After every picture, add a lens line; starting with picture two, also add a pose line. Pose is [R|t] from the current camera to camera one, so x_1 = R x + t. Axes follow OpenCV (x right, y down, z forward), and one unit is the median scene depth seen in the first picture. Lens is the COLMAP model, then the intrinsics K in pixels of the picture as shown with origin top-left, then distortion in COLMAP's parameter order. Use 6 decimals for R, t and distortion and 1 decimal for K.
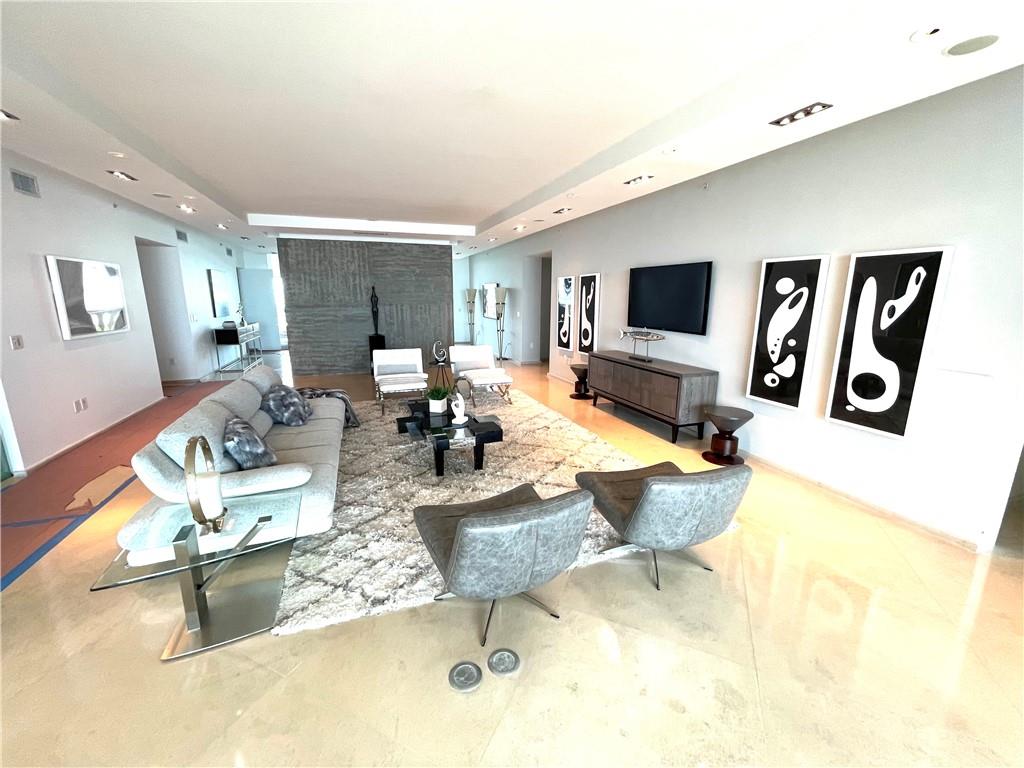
lens RADIAL K [[408.4, 0, 512.0], [0, 408.4, 384.0], [0, 0, 1]] dist [0.000273, 0.000020]
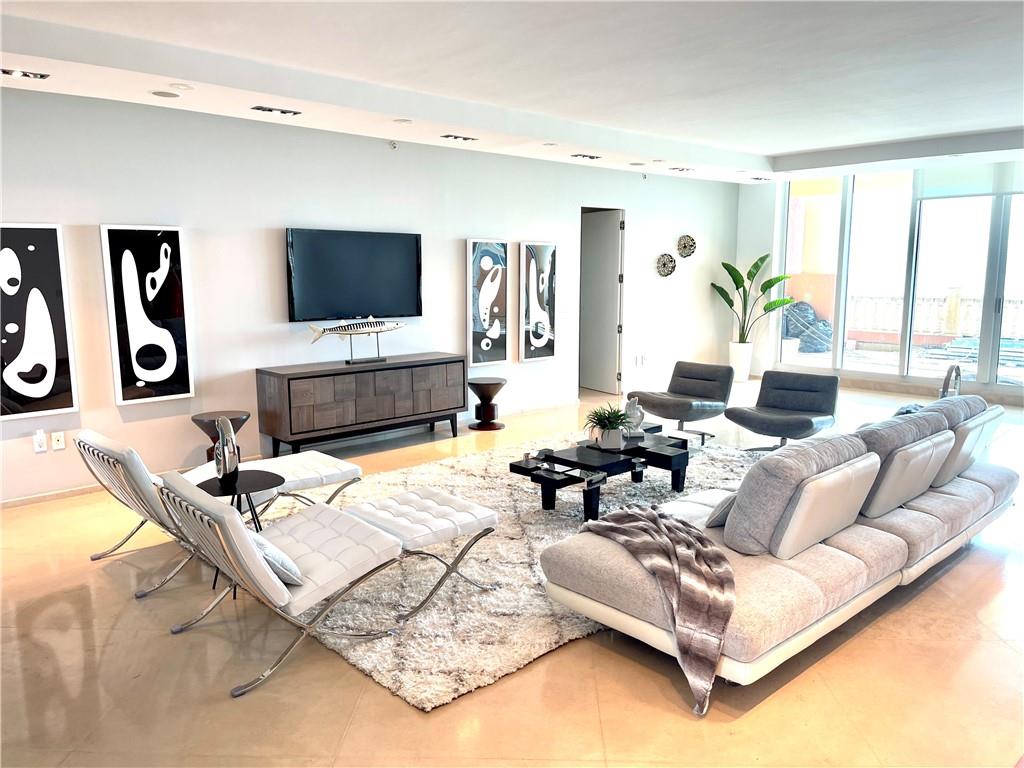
lens RADIAL K [[759.3, 0, 512.0], [0, 759.3, 384.0], [0, 0, 1]] dist [0.002072, 0.000637]
pose [[-0.388469, -0.142079, 0.910442, -1.332767], [0.192137, 0.953835, 0.230831, -0.377145], [-0.901208, 0.264600, -0.343236, 1.678008]]
